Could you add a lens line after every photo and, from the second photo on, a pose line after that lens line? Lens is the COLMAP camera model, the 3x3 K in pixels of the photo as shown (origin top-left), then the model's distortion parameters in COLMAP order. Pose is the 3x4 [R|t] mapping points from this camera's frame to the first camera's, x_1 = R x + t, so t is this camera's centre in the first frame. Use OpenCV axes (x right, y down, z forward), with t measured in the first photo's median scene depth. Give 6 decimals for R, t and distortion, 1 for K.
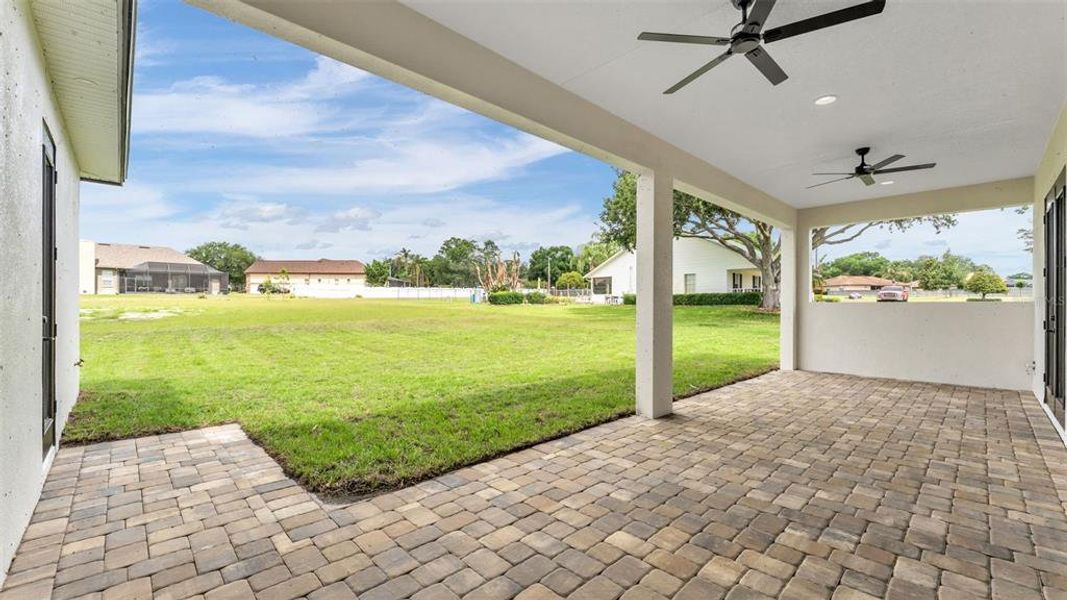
lens RADIAL K [[431.3, 0, 538.5], [0, 431.3, 298.4], [0, 0, 1]] dist [-0.000963, -0.000095]
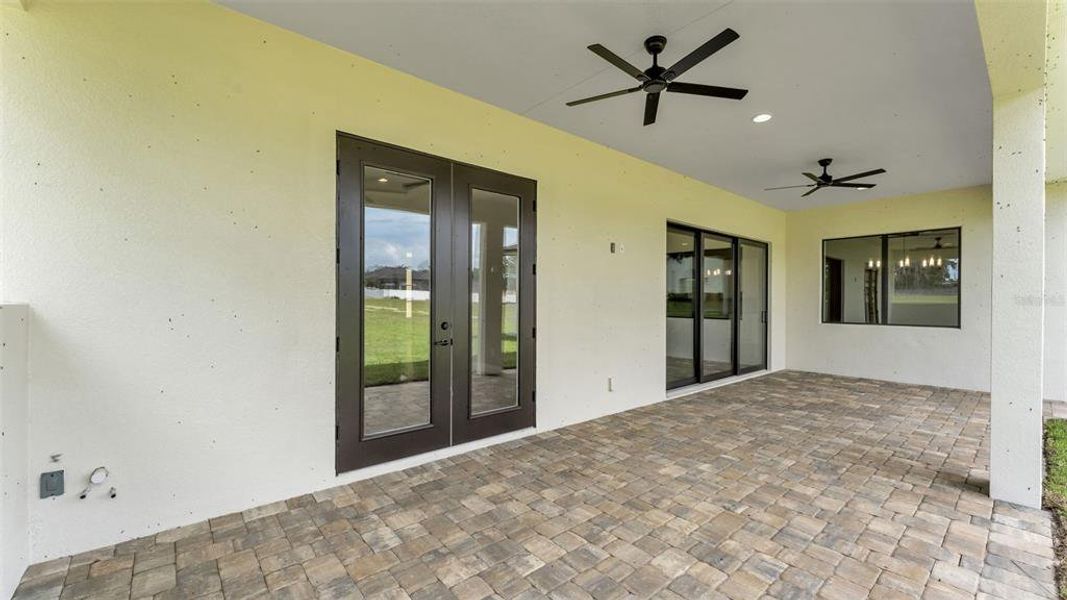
lens RADIAL K [[431.3, 0, 532.8], [0, 431.3, 298.5], [0, 0, 1]] dist [-0.000963, -0.000095]
pose [[-0.998692, -0.004533, 0.050923, 1.134170], [-0.004340, 0.999983, 0.003899, -0.013918], [-0.050939, 0.003673, -0.998695, 2.020840]]
